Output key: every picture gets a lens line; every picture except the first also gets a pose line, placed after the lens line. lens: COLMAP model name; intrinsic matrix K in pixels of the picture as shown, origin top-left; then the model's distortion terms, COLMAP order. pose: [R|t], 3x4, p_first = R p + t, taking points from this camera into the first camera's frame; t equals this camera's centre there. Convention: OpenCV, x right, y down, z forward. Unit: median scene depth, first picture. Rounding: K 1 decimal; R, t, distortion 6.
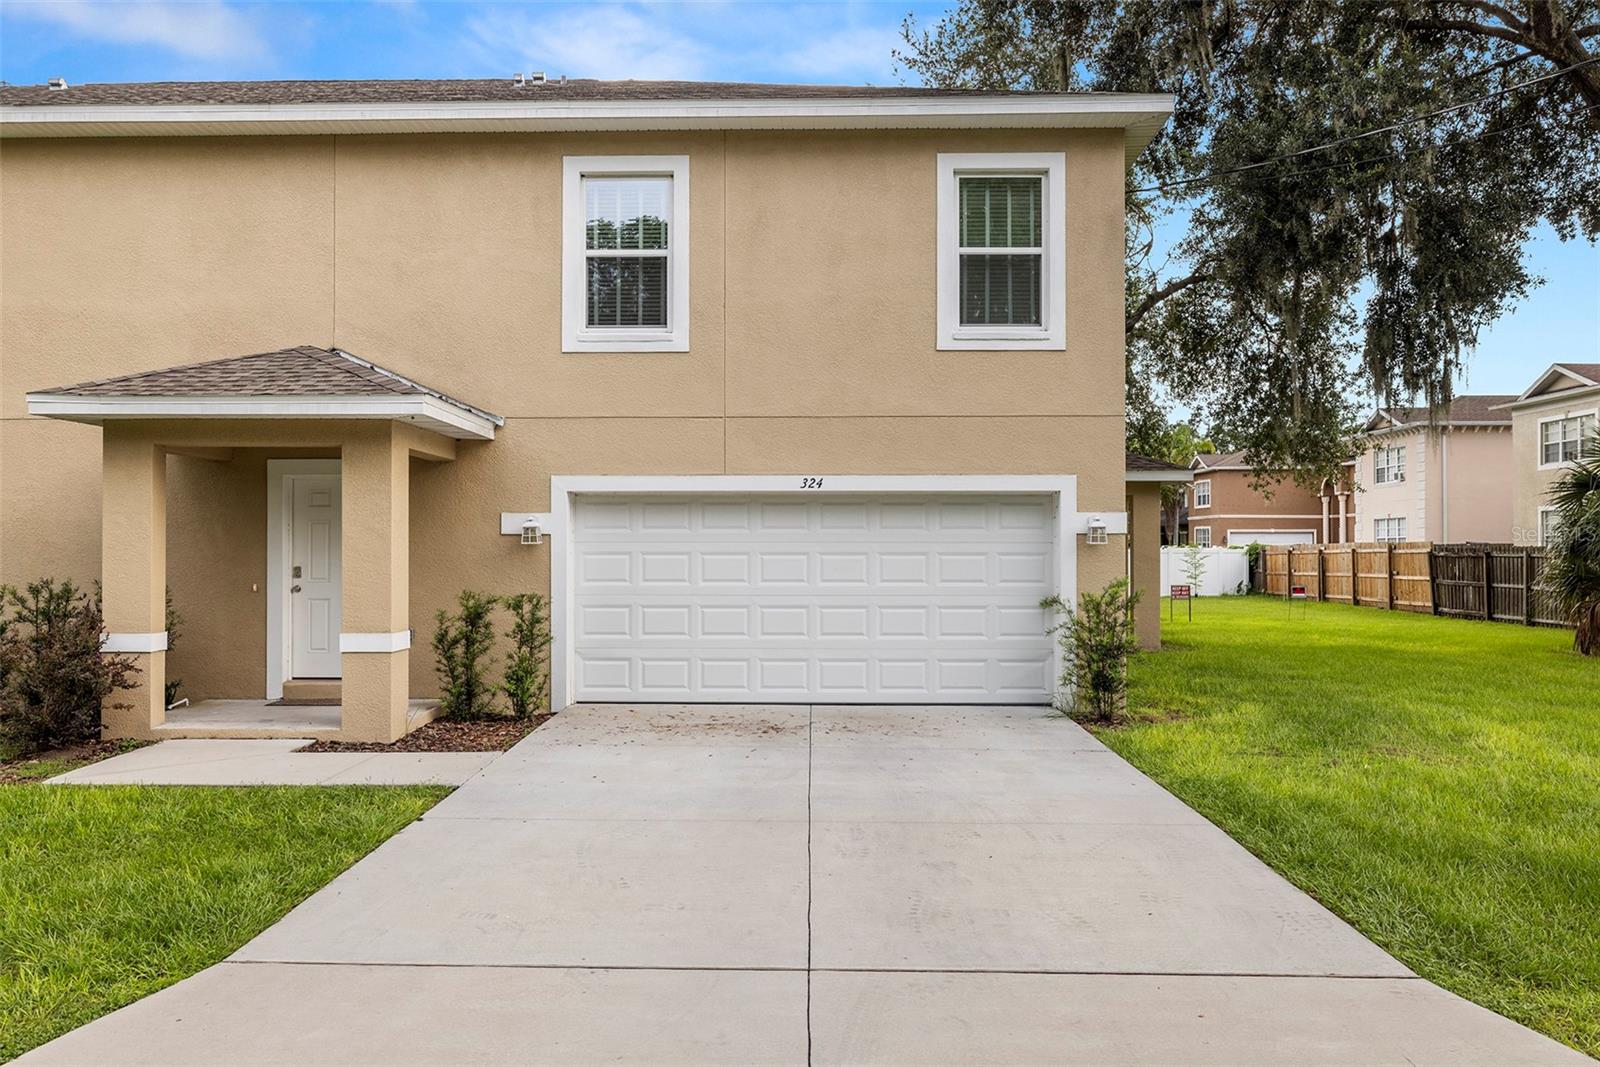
lens RADIAL K [[1251.8, 0, 771.4], [0, 1251.8, 540.4], [0, 0, 1]] dist [-0.001096, 0.012287]
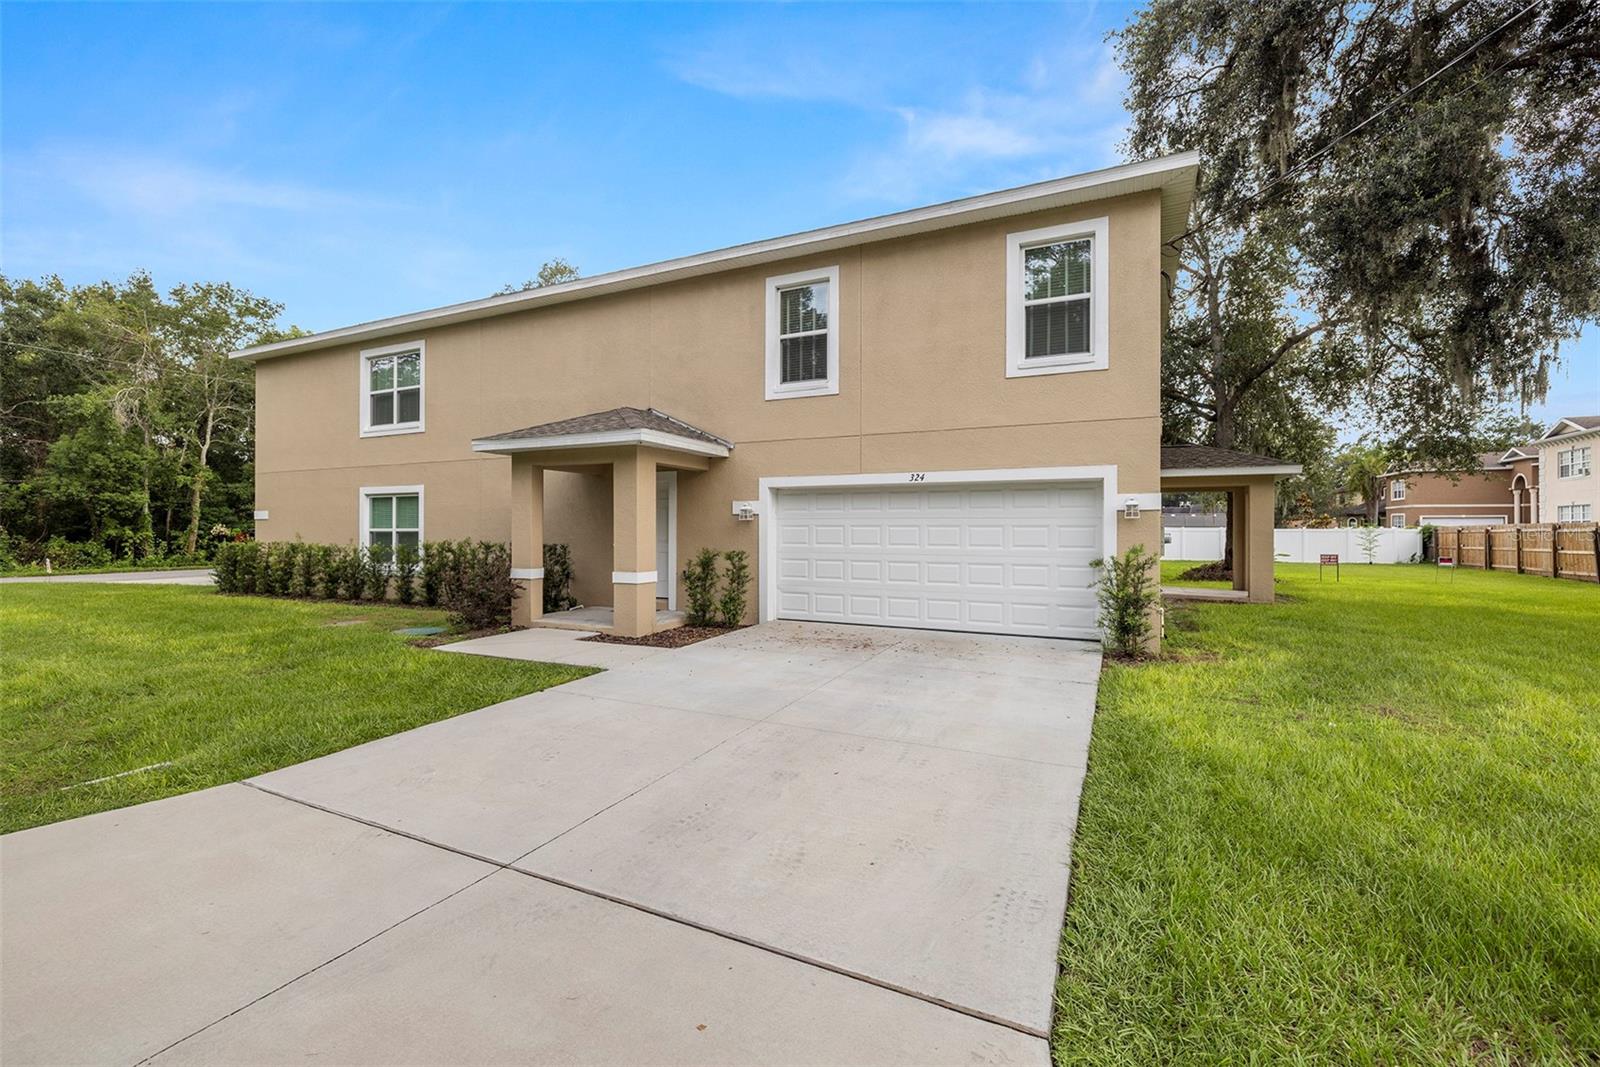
lens RADIAL K [[680.0, 0, 792.6], [0, 680.0, 528.8], [0, 0, 1]] dist [0.004189, -0.001295]
pose [[0.913668, 0.002621, -0.406453, 0.218295], [-0.000359, 0.999984, 0.005641, 0.009304], [0.406461, -0.005009, 0.913654, 0.215471]]
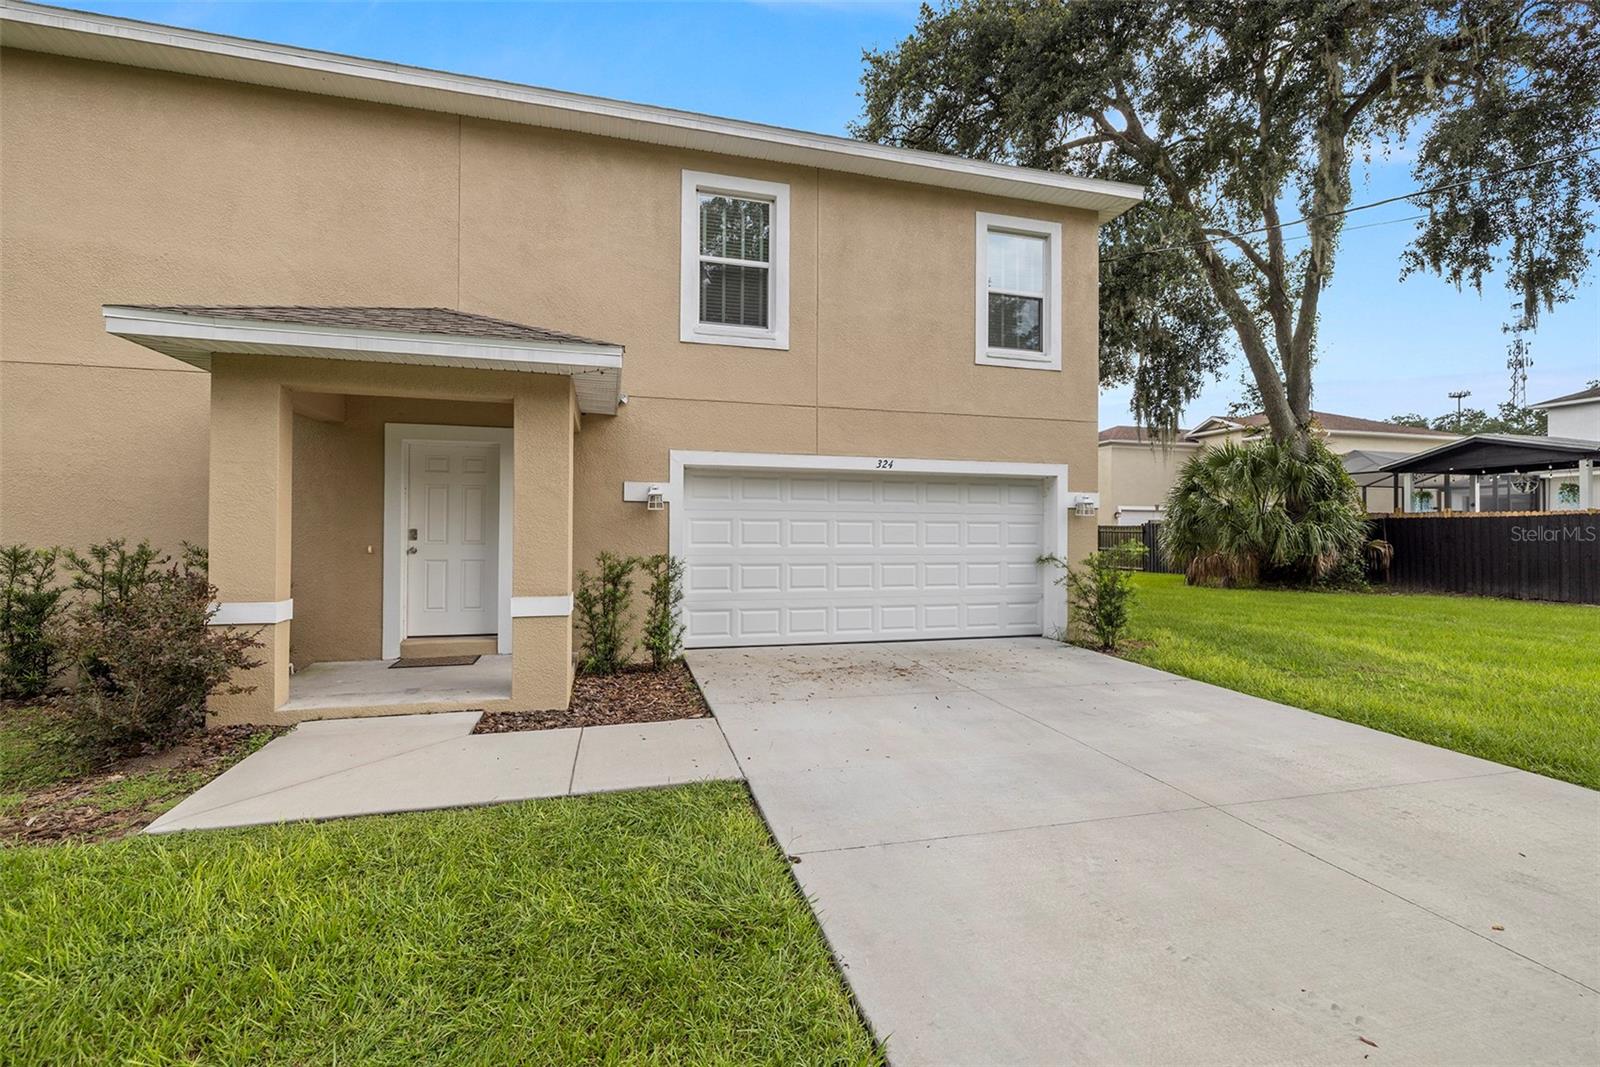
lens RADIAL K [[680.0, 0, 789.1], [0, 680.0, 525.6], [0, 0, 1]] dist [0.004189, -0.001295]
pose [[0.958278, 0.008418, 0.285714, -0.246137], [-0.008731, 0.999962, -0.000180, 0.015663], [-0.285705, -0.002322, 0.958315, 0.378201]]
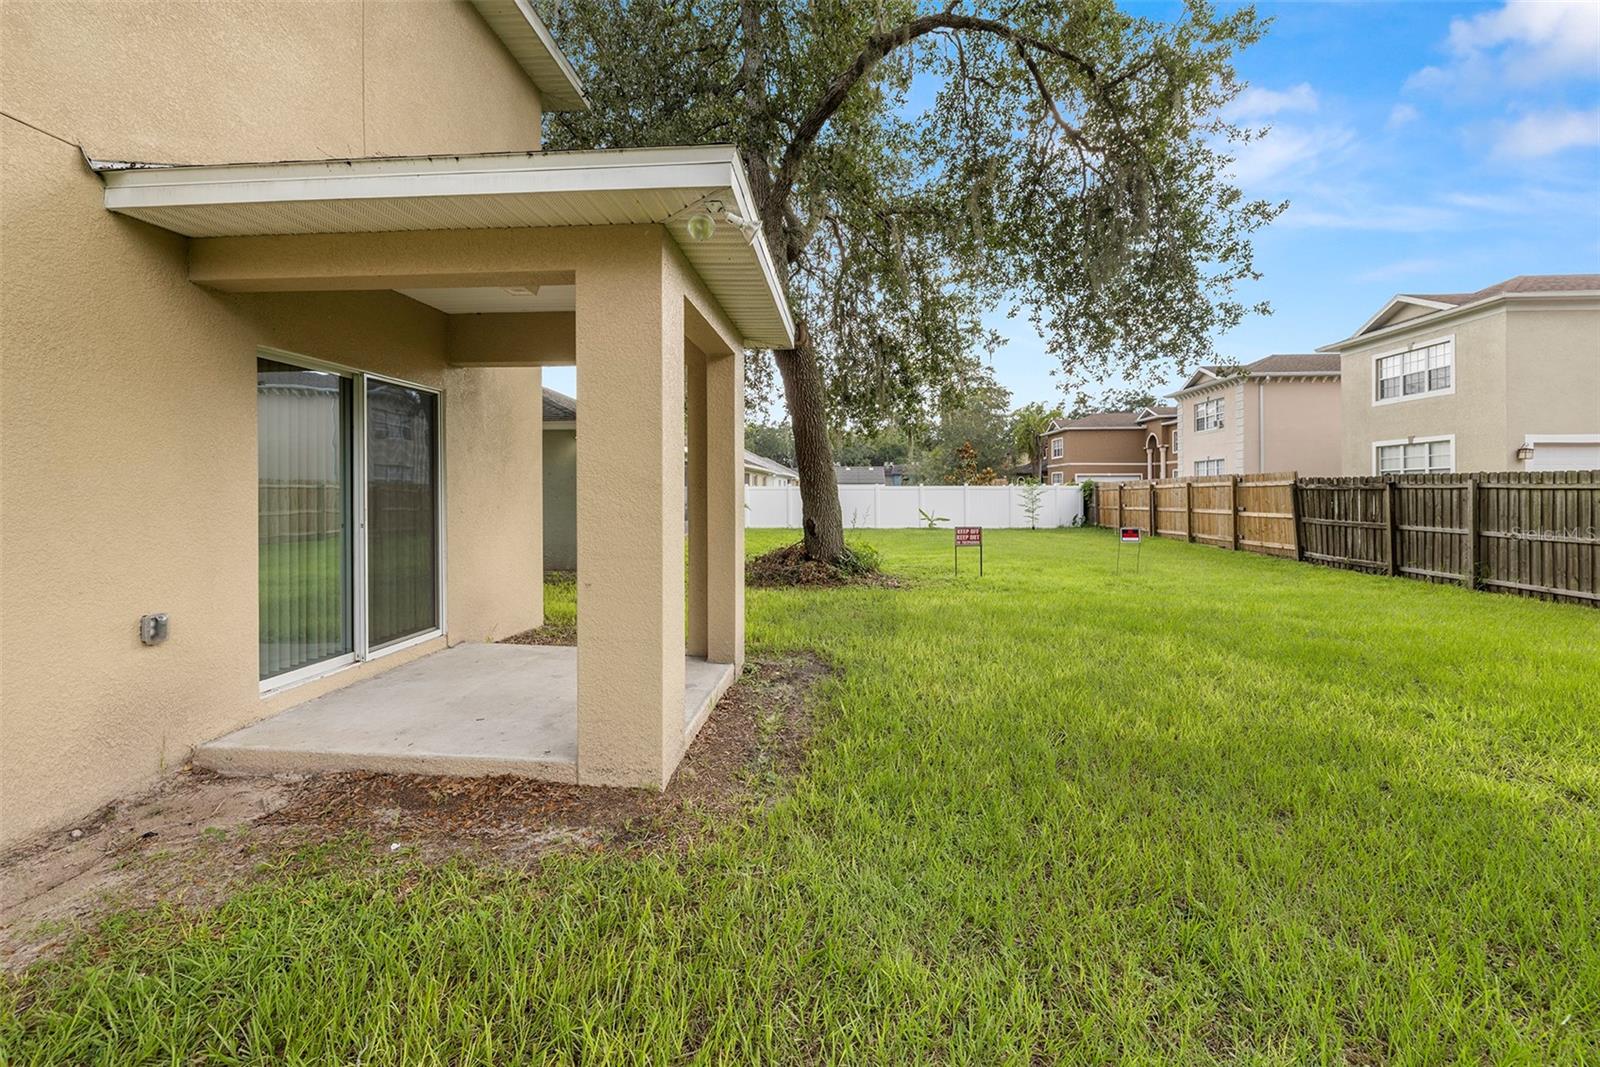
lens RADIAL K [[680.0, 0, 794.5], [0, 680.0, 490.0], [0, 0, 1]] dist [0.004189, -0.001295]
pose [[0.998285, -0.002431, -0.058494, 0.560587], [0.002700, 0.999986, 0.004522, 0.025498], [0.058482, -0.004672, 0.998278, 1.334262]]
